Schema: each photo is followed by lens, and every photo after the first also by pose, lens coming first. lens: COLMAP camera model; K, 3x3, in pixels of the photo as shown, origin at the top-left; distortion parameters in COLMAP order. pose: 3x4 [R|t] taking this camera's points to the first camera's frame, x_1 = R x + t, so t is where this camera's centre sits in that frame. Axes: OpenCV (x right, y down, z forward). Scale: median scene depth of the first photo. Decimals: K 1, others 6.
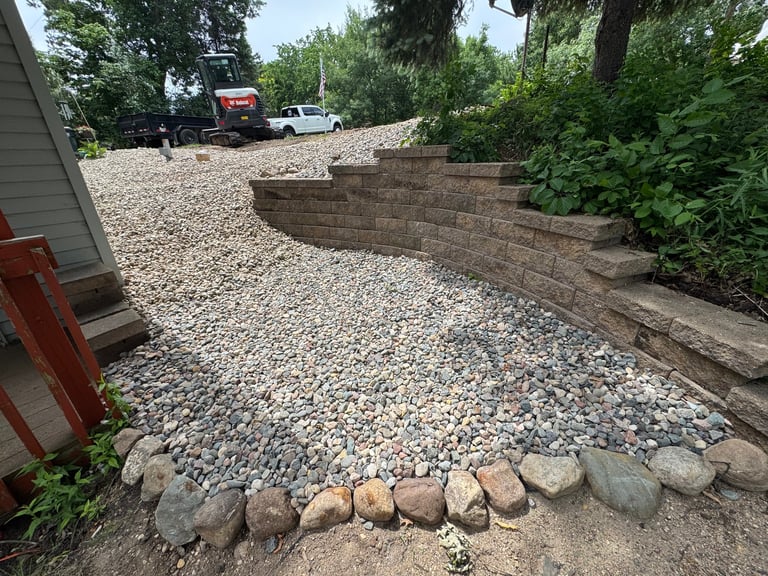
lens RADIAL K [[306.4, 0, 384.0], [0, 306.4, 288.0], [0, 0, 1]] dist [-0.000906, -0.000134]
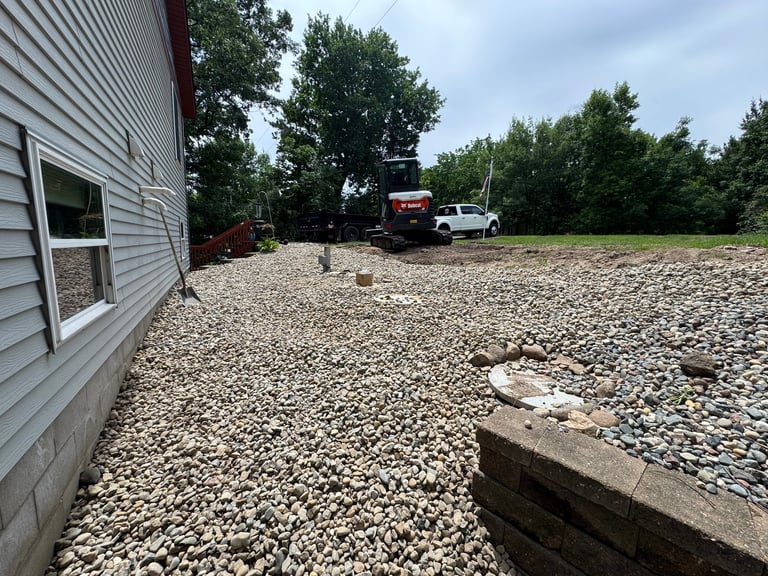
lens RADIAL K [[306.4, 0, 384.0], [0, 306.4, 288.0], [0, 0, 1]] dist [-0.000906, -0.000134]
pose [[0.916347, 0.113240, -0.384037, -0.088509], [-0.208158, 0.954093, -0.215354, -0.085539], [0.342021, 0.277279, 0.897852, 0.122641]]
